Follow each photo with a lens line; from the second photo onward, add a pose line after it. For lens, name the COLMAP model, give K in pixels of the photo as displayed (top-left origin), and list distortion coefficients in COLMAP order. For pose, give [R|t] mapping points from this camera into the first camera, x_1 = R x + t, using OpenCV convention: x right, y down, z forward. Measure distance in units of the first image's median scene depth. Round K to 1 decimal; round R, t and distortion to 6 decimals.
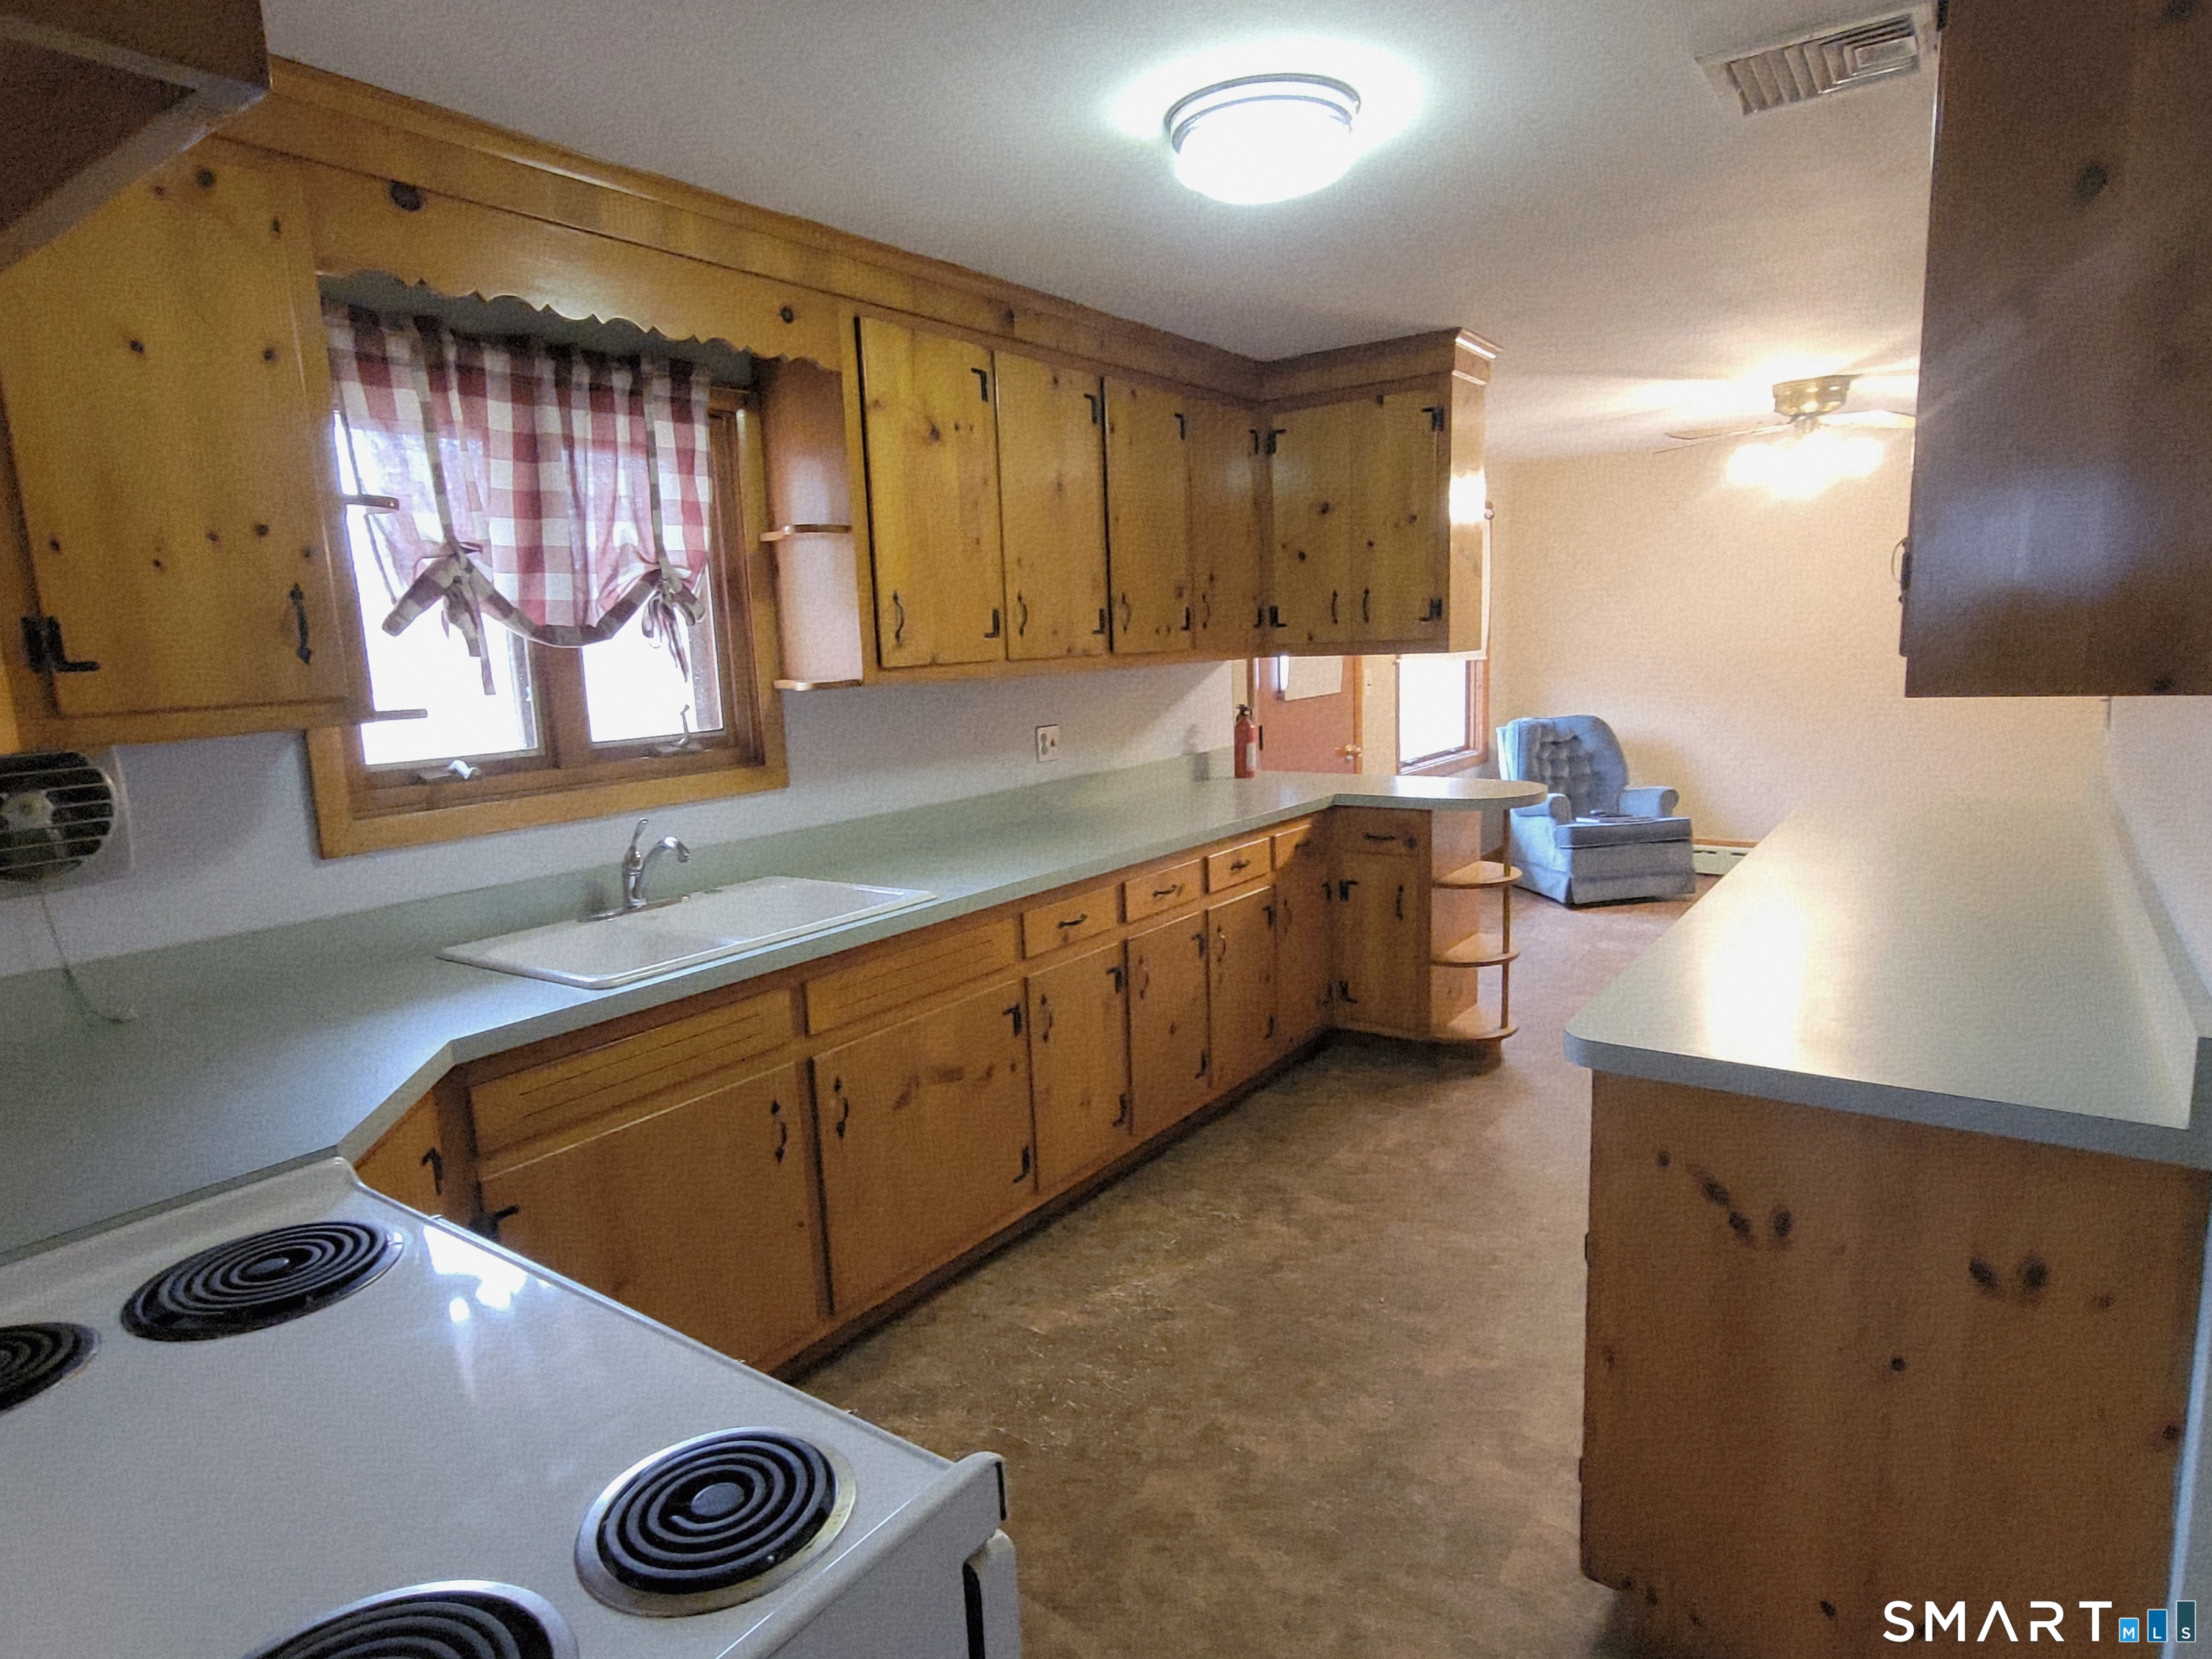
lens RADIAL K [[1256.8, 0, 1094.3], [0, 1256.8, 841.6], [0, 0, 1]] dist [-0.001989, -0.000134]
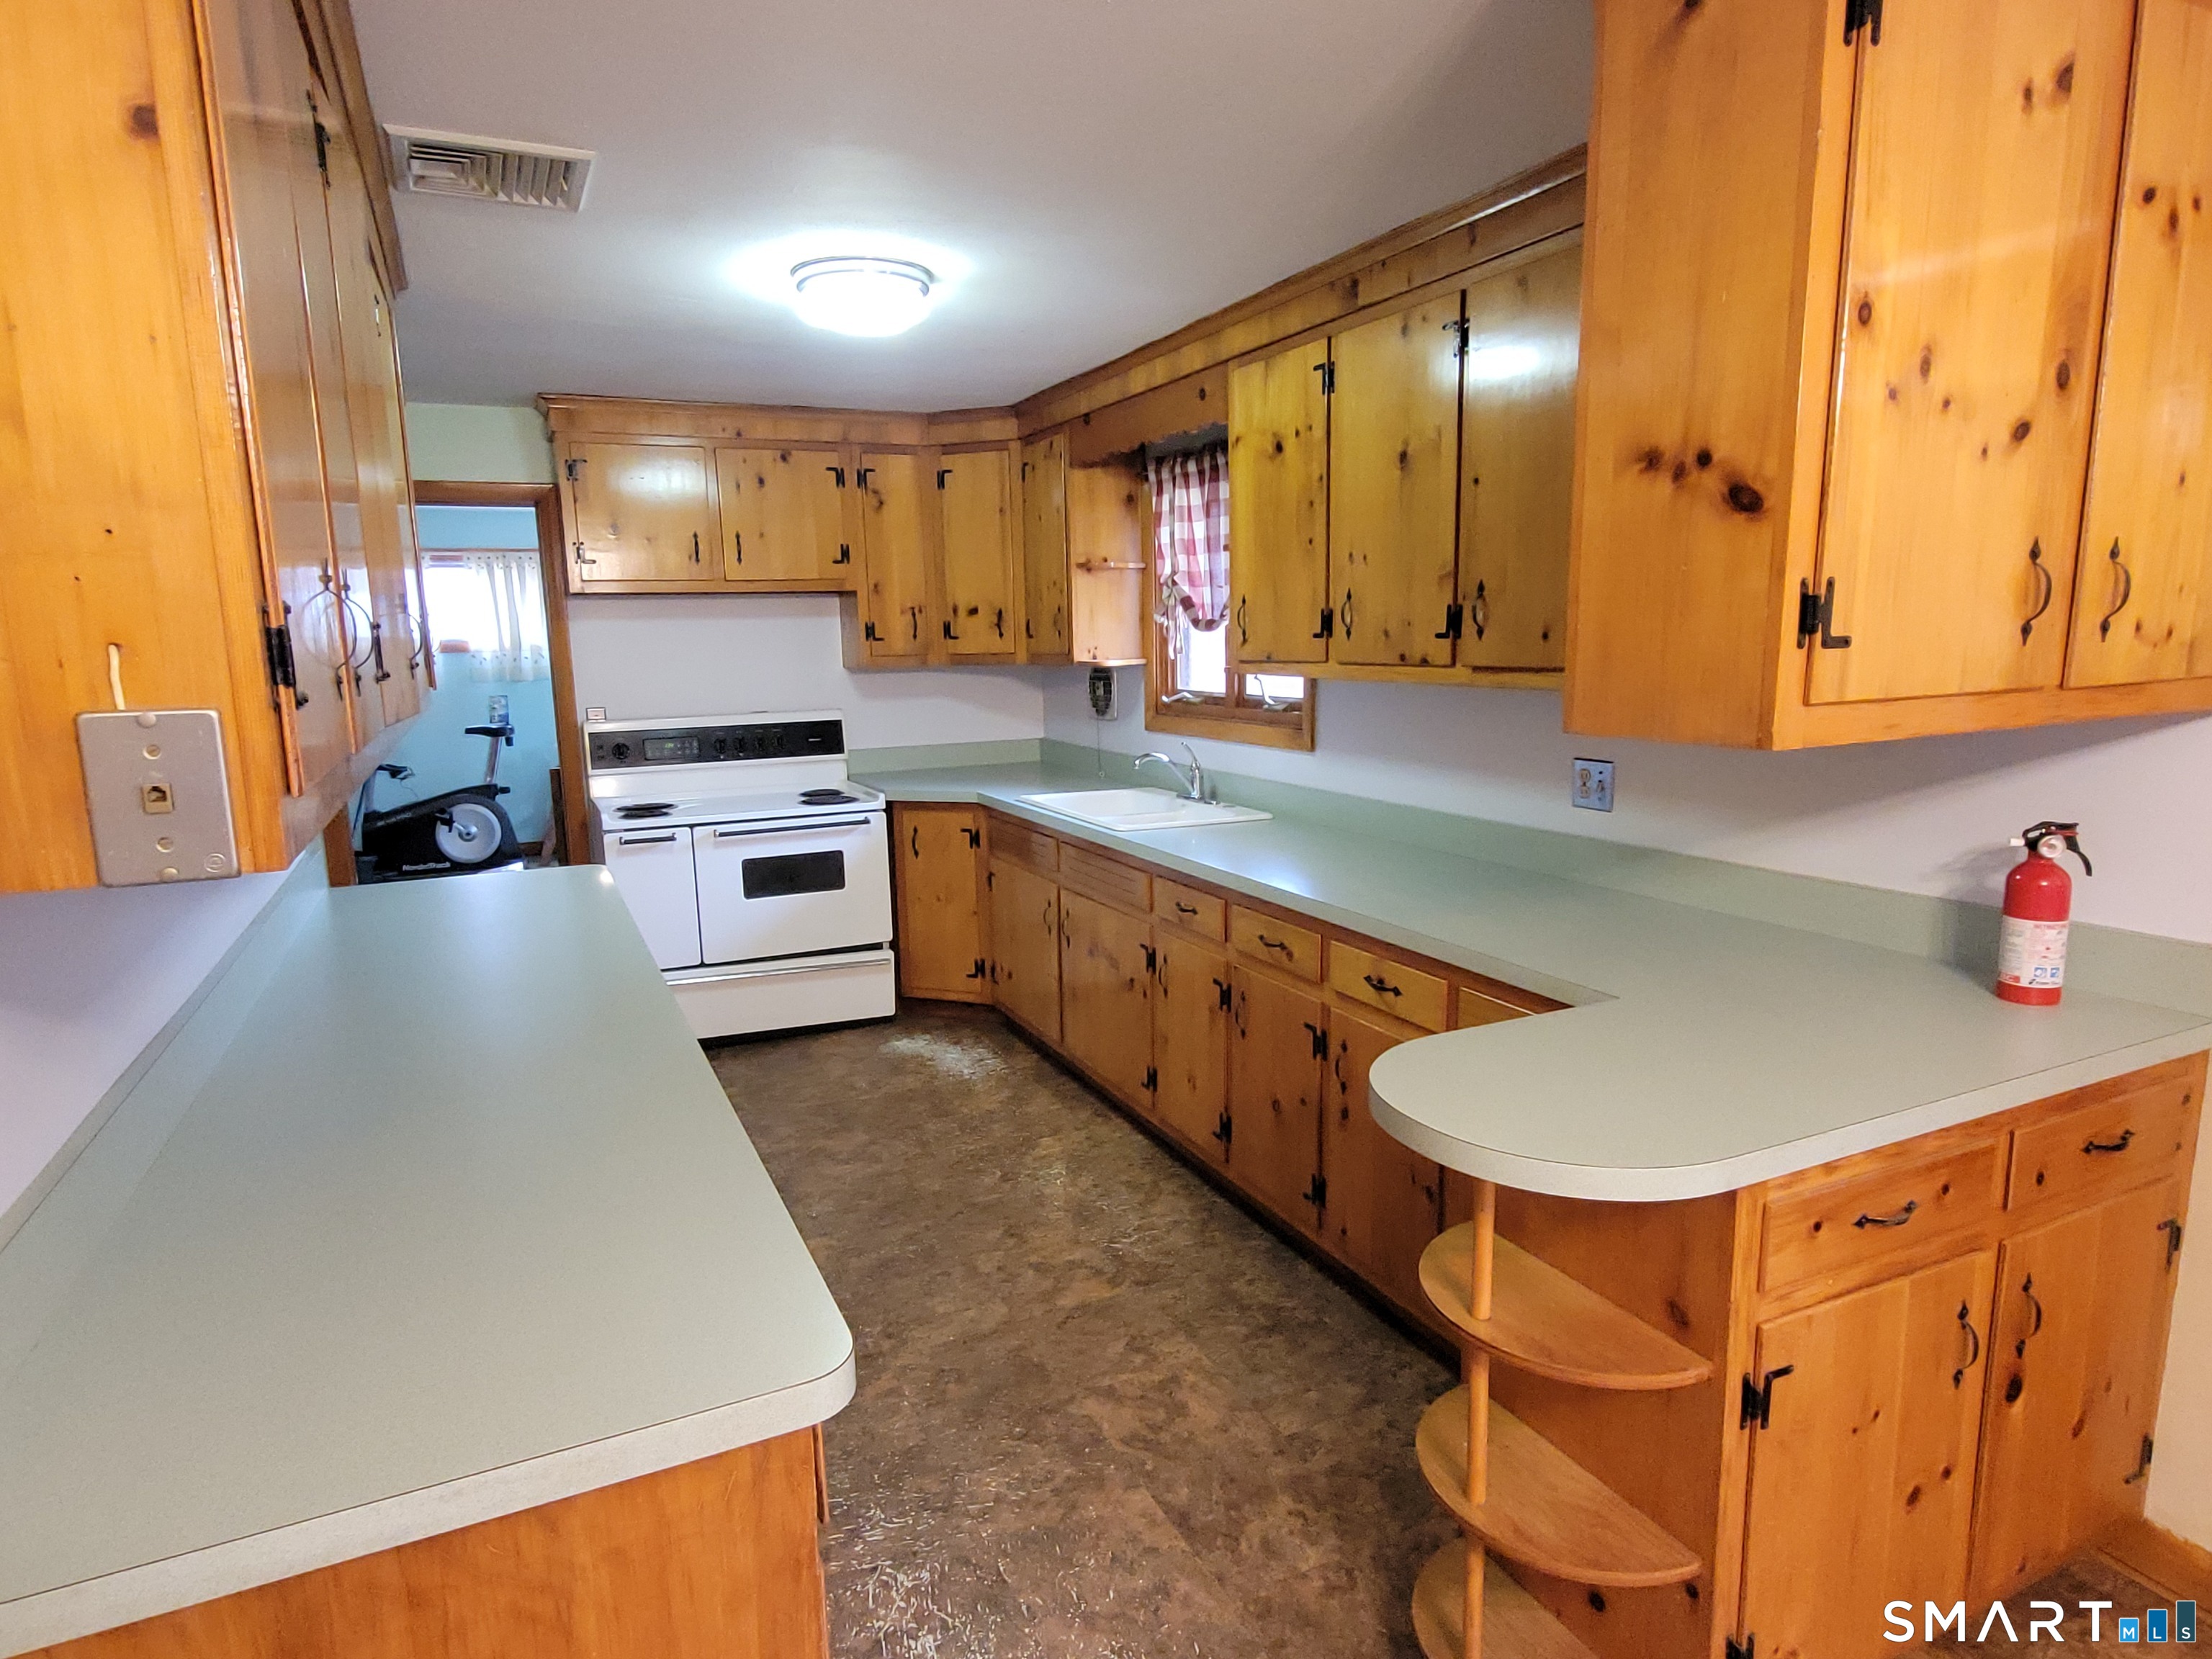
lens RADIAL K [[1256.8, 0, 1094.3], [0, 1256.8, 841.6], [0, 0, 1]] dist [-0.001989, -0.000134]
pose [[-0.479534, 0.196739, -0.855185, 0.890242], [-0.100201, 0.955893, 0.276094, -0.268687], [0.871784, 0.218087, -0.438670, 1.336851]]
